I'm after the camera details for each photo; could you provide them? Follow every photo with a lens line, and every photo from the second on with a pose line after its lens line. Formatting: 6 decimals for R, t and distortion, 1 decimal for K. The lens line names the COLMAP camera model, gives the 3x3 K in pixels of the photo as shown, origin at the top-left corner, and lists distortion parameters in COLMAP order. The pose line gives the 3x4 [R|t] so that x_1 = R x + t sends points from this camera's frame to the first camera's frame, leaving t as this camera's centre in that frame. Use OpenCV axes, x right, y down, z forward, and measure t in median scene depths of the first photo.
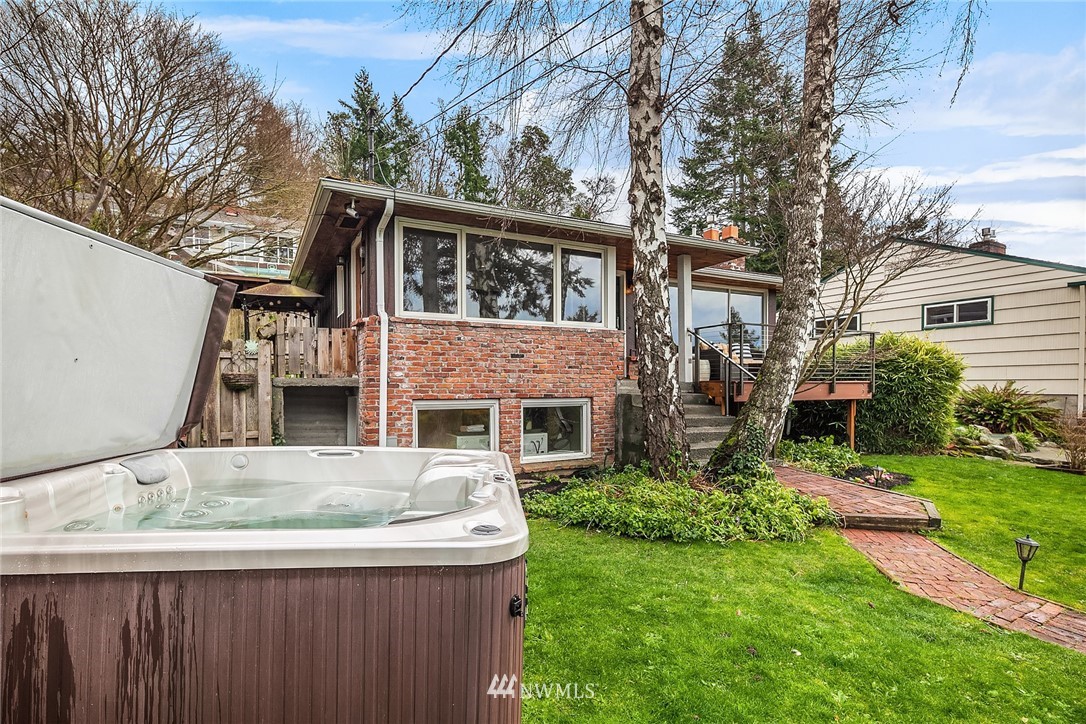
lens RADIAL K [[529.4, 0, 545.2], [0, 529.4, 390.9], [0, 0, 1]] dist [0.004755, -0.000902]
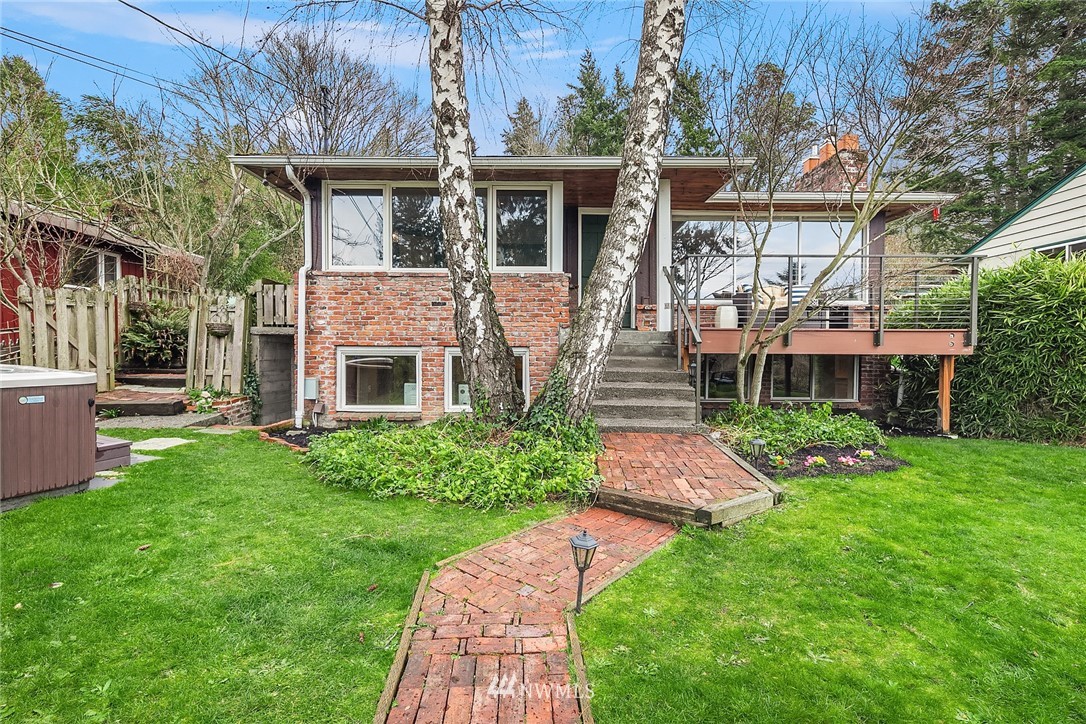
lens RADIAL K [[529.4, 0, 552.3], [0, 529.4, 360.6], [0, 0, 1]] dist [0.004755, -0.000902]
pose [[0.889981, 0.014795, -0.455757, 0.657273], [-0.011869, 0.999886, 0.009280, 0.032382], [0.455843, -0.002849, 0.890056, 0.228154]]
